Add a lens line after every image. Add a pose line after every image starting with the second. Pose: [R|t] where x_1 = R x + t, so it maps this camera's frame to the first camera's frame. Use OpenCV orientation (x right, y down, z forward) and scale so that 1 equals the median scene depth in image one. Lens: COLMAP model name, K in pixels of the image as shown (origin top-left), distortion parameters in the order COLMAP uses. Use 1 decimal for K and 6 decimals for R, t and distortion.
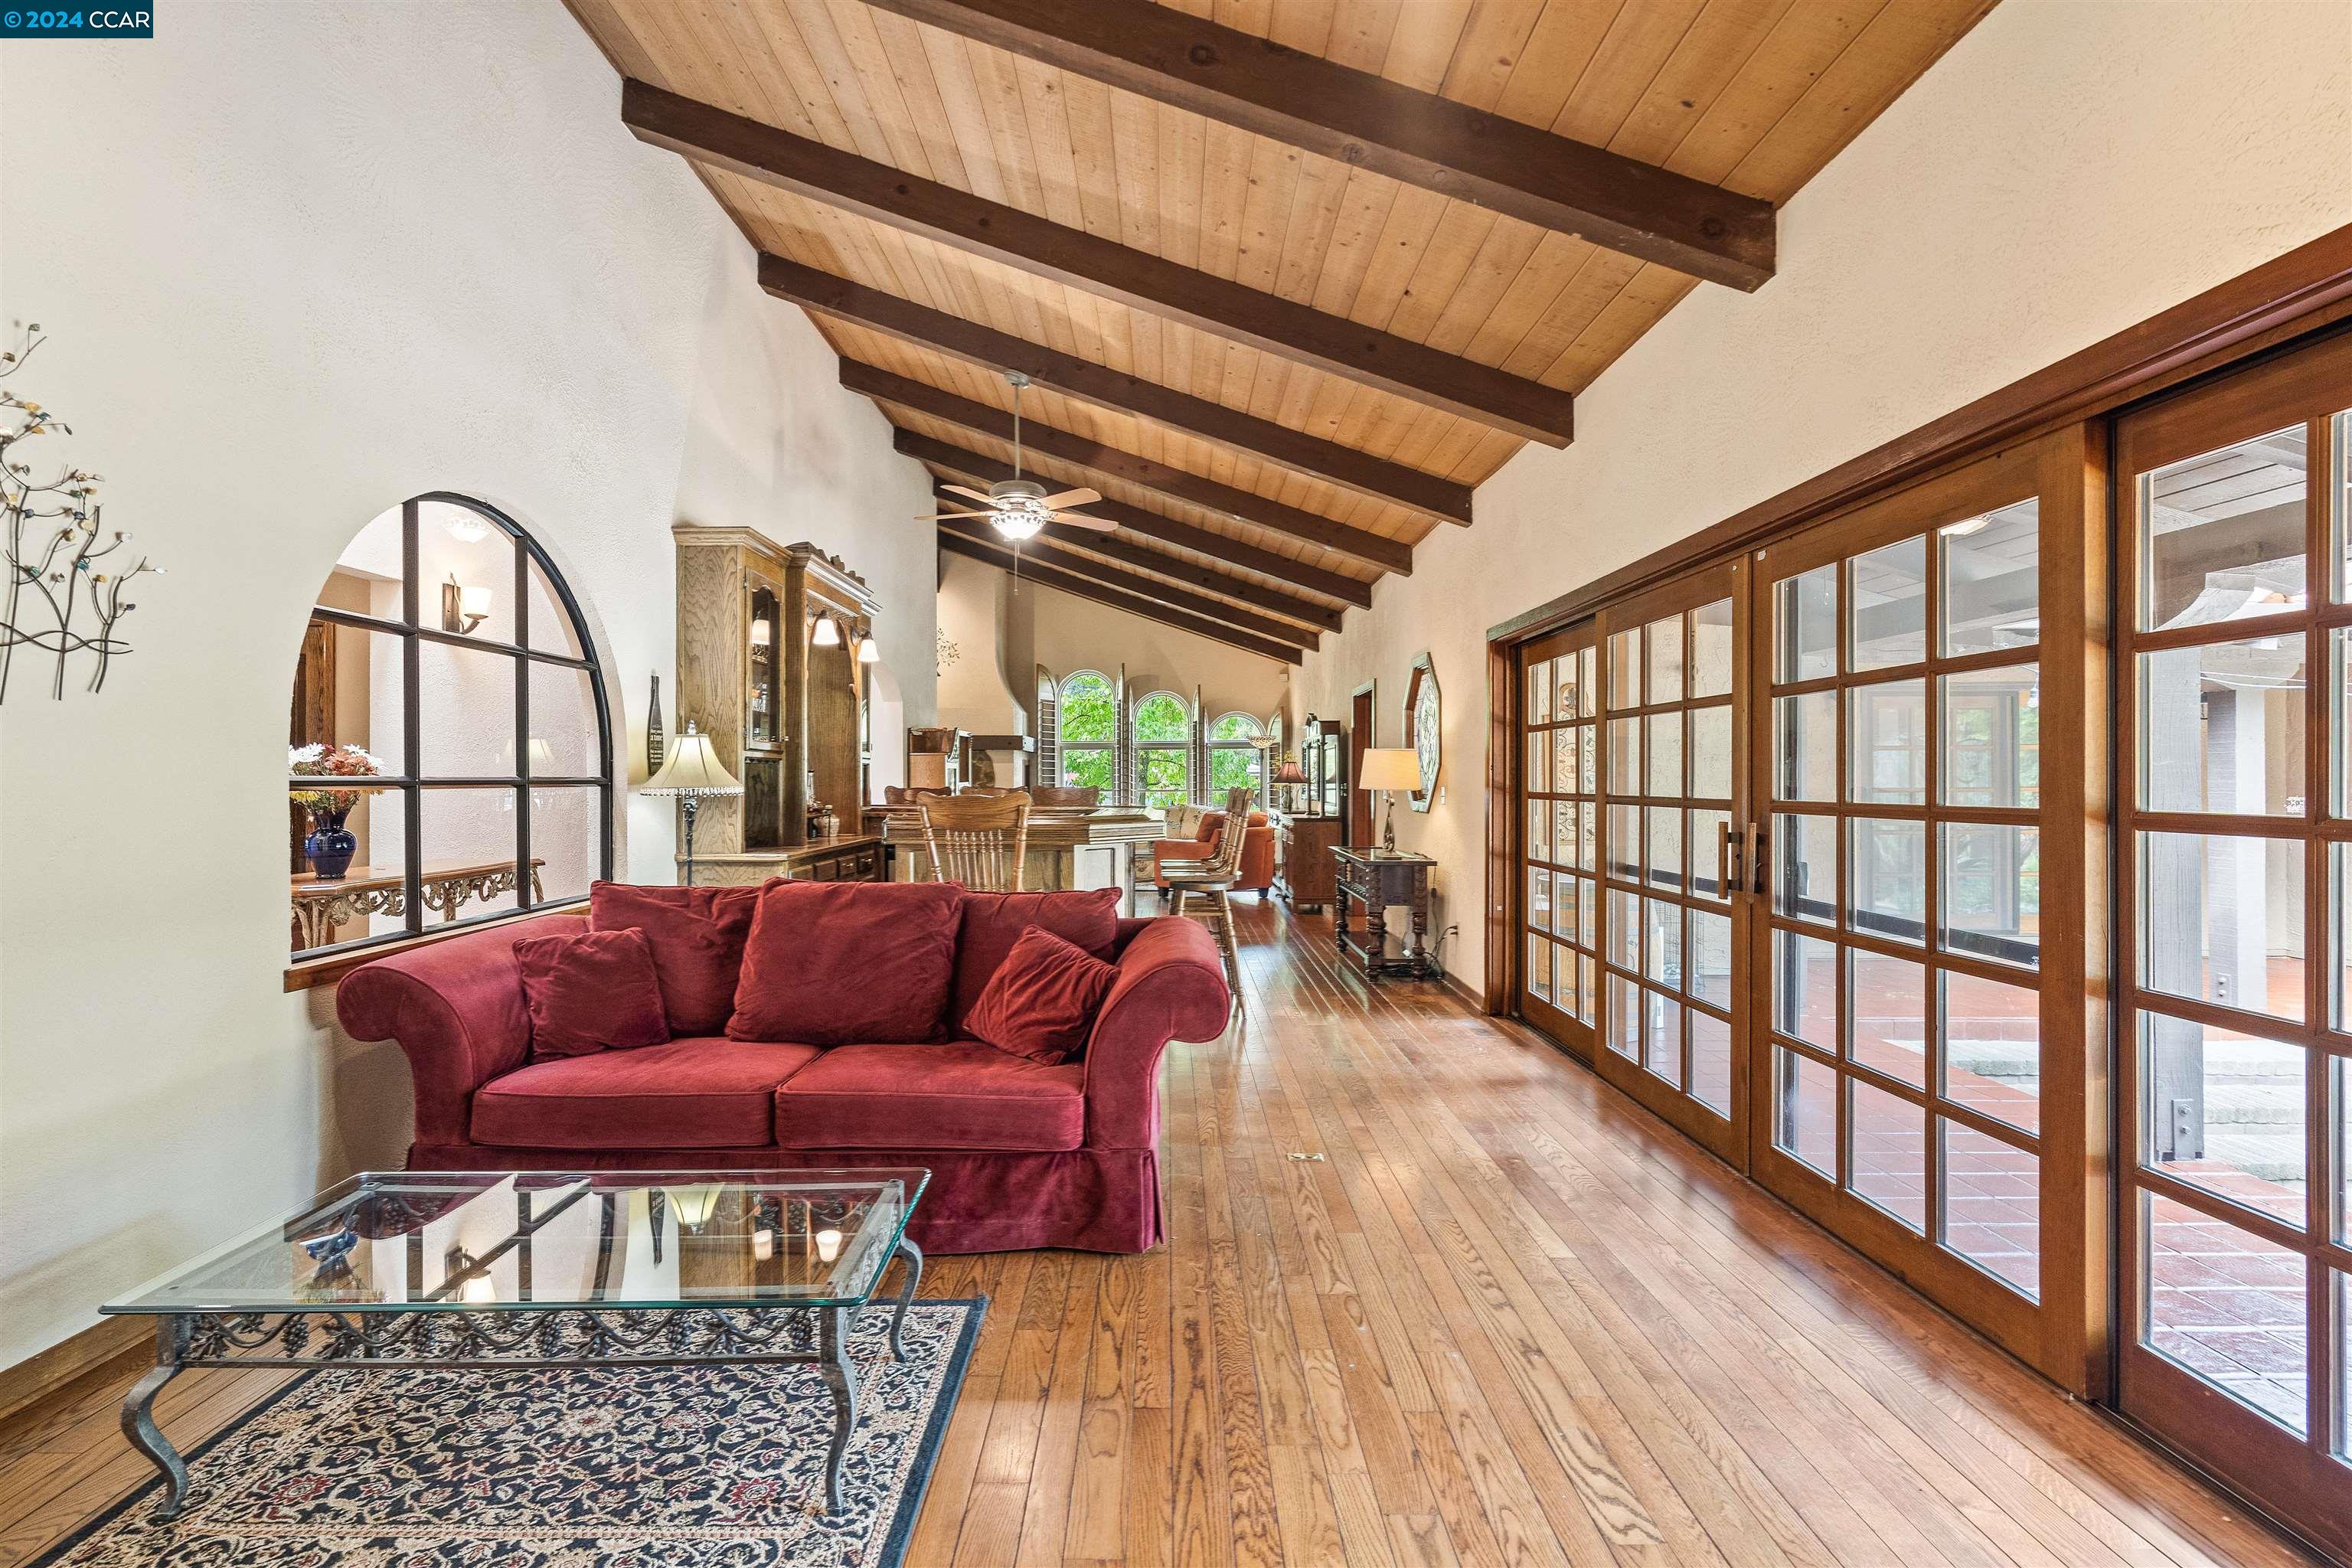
lens RADIAL K [[1070.6, 0, 1176.3], [0, 1070.6, 783.4], [0, 0, 1]] dist [0.000409, 0.000103]
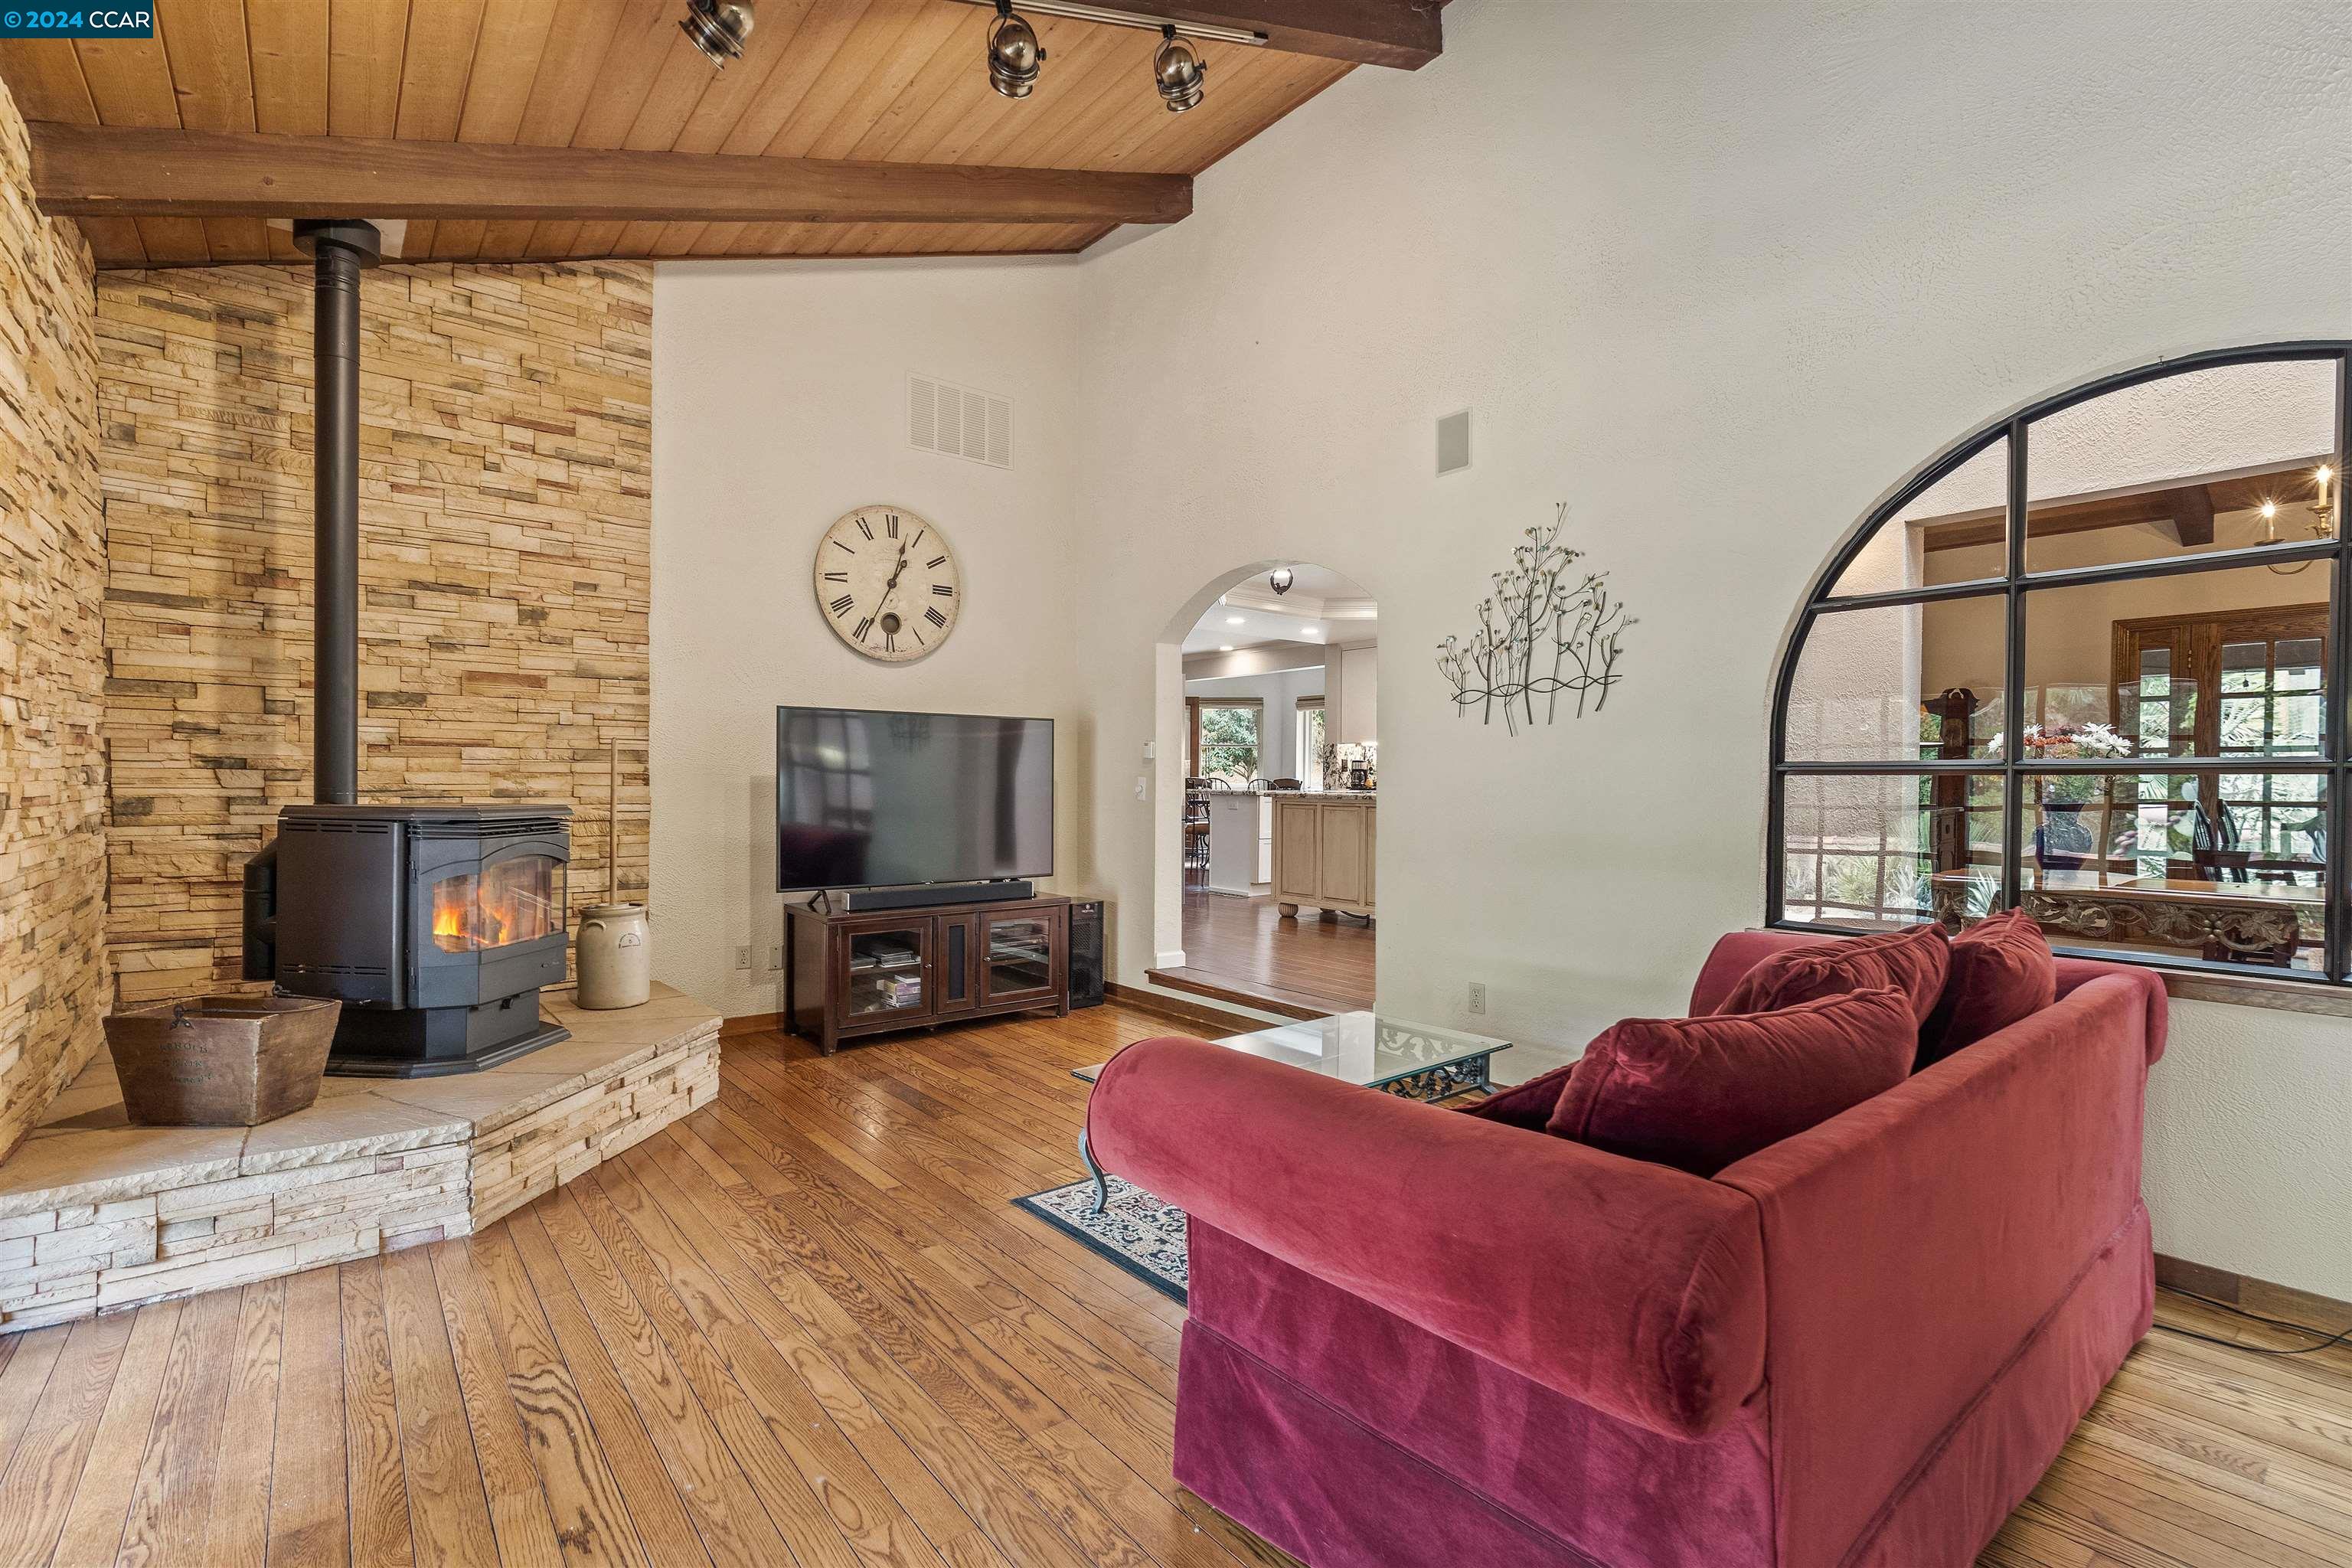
lens RADIAL K [[1070.6, 0, 1179.0], [0, 1070.6, 785.3], [0, 0, 1]] dist [0.000409, 0.000103]
pose [[-0.782266, 0.000776, -0.622945, 0.501069], [-0.002030, 0.999991, 0.003795, 0.022233], [0.622942, 0.004233, -0.782257, 1.965349]]
